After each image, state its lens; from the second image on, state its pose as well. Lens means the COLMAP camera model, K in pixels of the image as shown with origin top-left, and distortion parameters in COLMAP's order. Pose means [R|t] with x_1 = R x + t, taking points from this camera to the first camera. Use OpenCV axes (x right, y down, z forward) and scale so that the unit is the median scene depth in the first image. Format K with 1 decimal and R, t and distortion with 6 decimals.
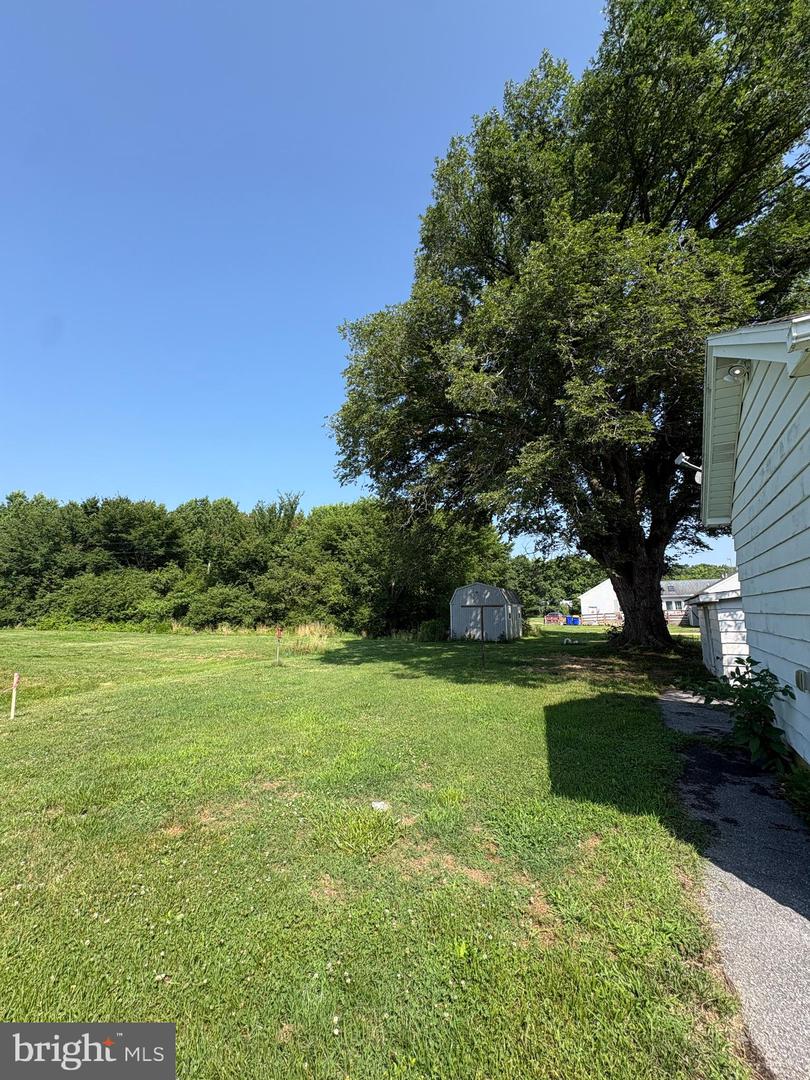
lens RADIAL K [[428.3, 0, 407.0], [0, 428.3, 536.0], [0, 0, 1]] dist [-0.000864, 0.000022]
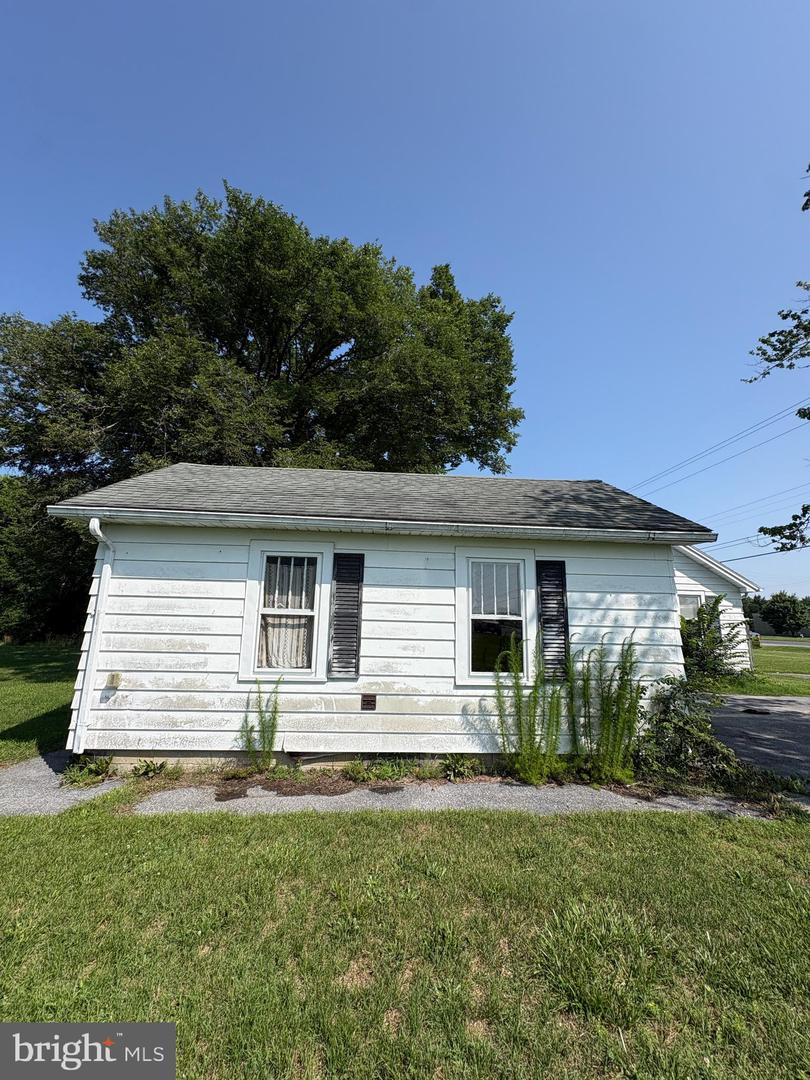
lens RADIAL K [[428.3, 0, 407.0], [0, 428.3, 536.0], [0, 0, 1]] dist [-0.000864, 0.000022]
pose [[0.844917, 0.135346, 0.517490, 0.093982], [-0.122659, 0.990703, -0.058844, -0.022670], [-0.520643, -0.013756, 0.853663, -0.137468]]
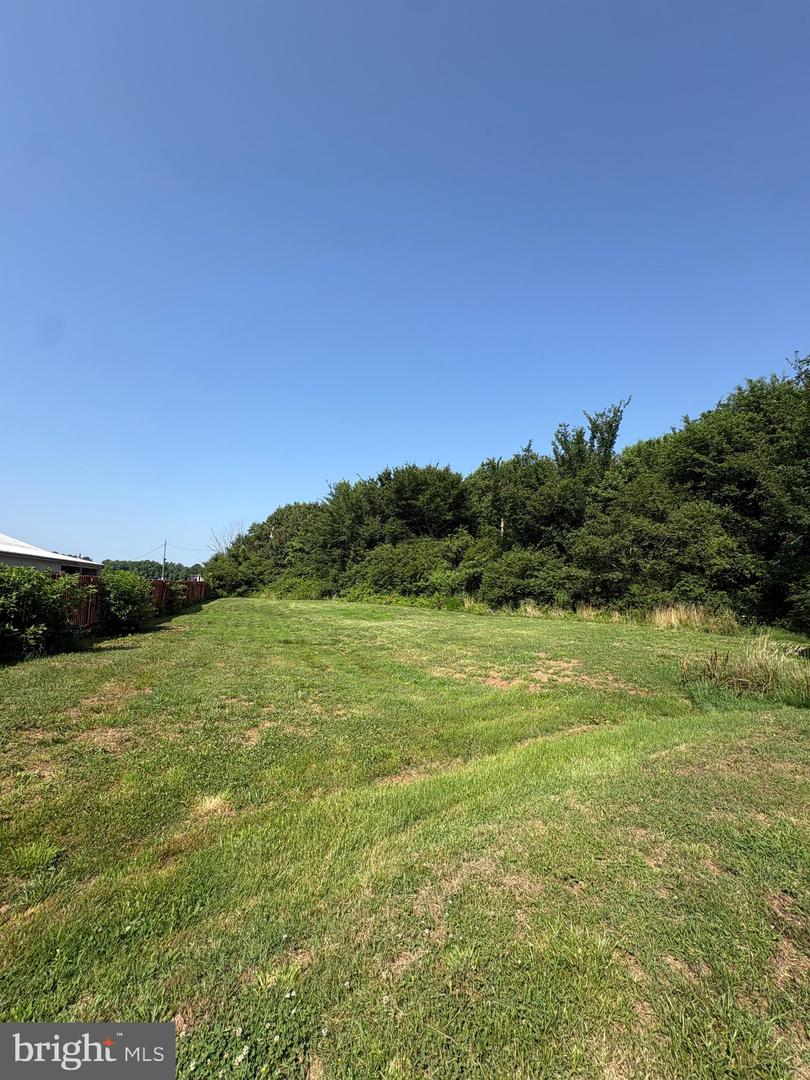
lens RADIAL K [[428.3, 0, 407.0], [0, 428.3, 536.0], [0, 0, 1]] dist [-0.000864, 0.000022]
pose [[0.792521, -0.060181, -0.606869, -0.137275], [0.094147, 0.995263, 0.024251, 0.056955], [0.602534, -0.076355, 0.794432, 0.299606]]
